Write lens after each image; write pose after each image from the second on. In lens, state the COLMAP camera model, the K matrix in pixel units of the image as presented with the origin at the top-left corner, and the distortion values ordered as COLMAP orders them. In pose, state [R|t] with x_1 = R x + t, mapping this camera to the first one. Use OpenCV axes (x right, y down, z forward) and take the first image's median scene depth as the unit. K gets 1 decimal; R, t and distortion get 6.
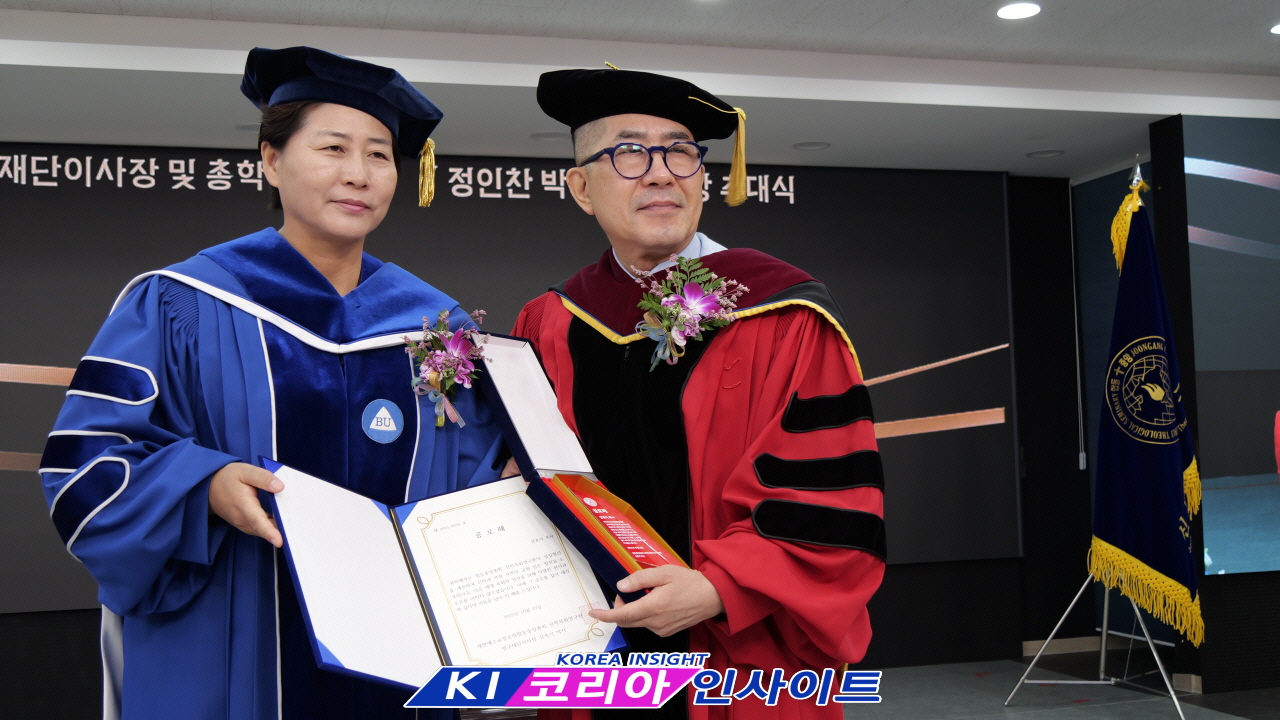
lens RADIAL K [[1661.6, 0, 652.0], [0, 1661.6, 360.7], [0, 0, 1]] dist [-0.002494, 0.000000]
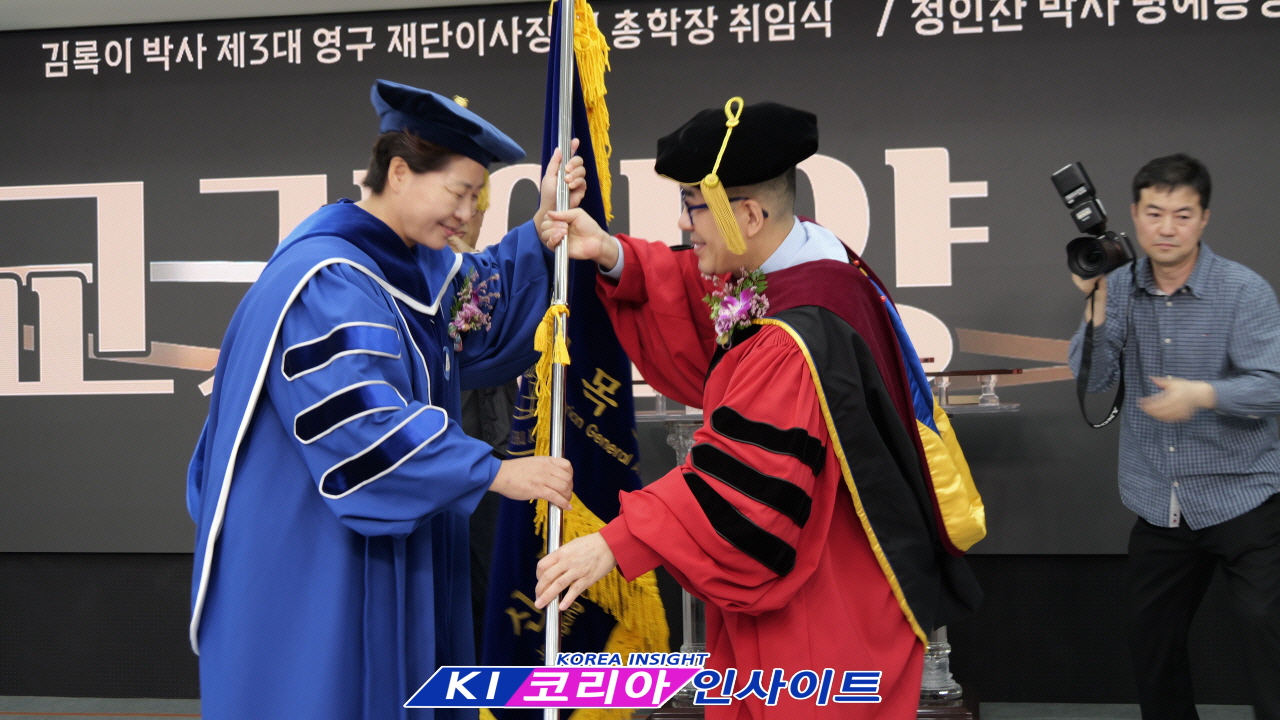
lens RADIAL K [[2269.8, 0, 633.4], [0, 2269.8, 350.6], [0, 0, 1]] dist [-0.000298, 0.000000]
pose [[0.849898, 0.004385, -0.526928, 0.320583], [0.018354, 0.999112, 0.037917, 0.001662], [0.526627, -0.041896, 0.849064, 0.062531]]
